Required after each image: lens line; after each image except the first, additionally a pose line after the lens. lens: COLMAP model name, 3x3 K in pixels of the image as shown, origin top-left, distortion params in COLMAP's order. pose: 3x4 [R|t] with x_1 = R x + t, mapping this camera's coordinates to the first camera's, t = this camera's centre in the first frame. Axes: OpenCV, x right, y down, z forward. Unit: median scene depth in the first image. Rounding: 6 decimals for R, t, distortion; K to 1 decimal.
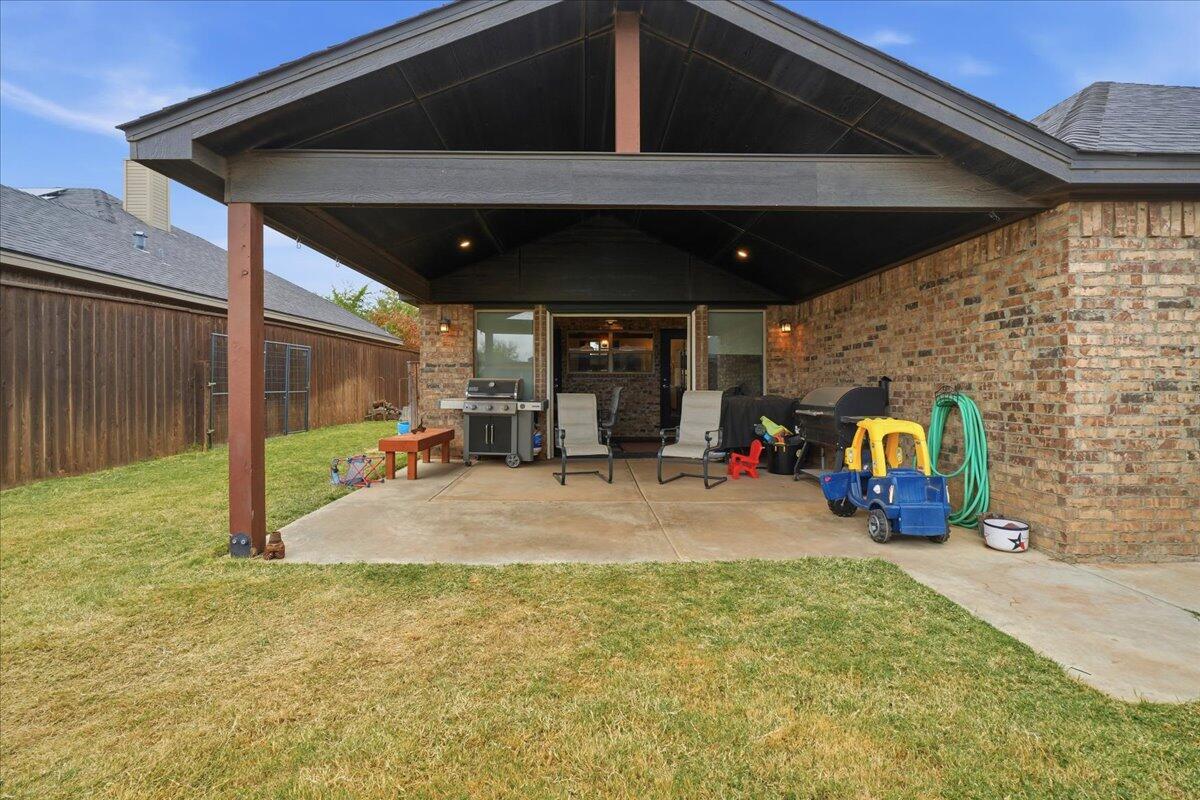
lens RADIAL K [[543.6, 0, 596.5], [0, 543.6, 387.7], [0, 0, 1]] dist [-0.002500, -0.000190]
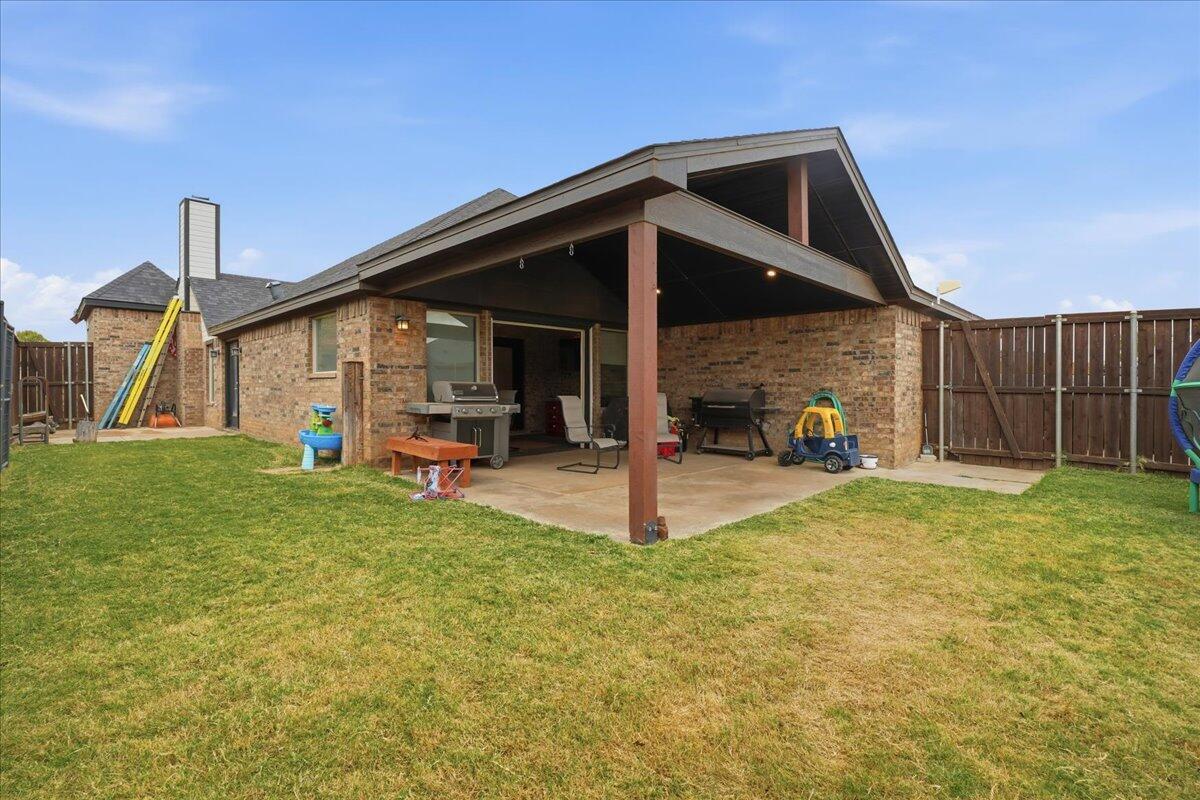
lens RADIAL K [[543.6, 0, 596.5], [0, 543.6, 387.7], [0, 0, 1]] dist [-0.002500, -0.000190]
pose [[0.712335, 0.001113, 0.701838, -1.239853], [0.004164, 0.999974, -0.005812, 0.000776], [-0.701827, 0.007063, 0.712313, 0.229041]]
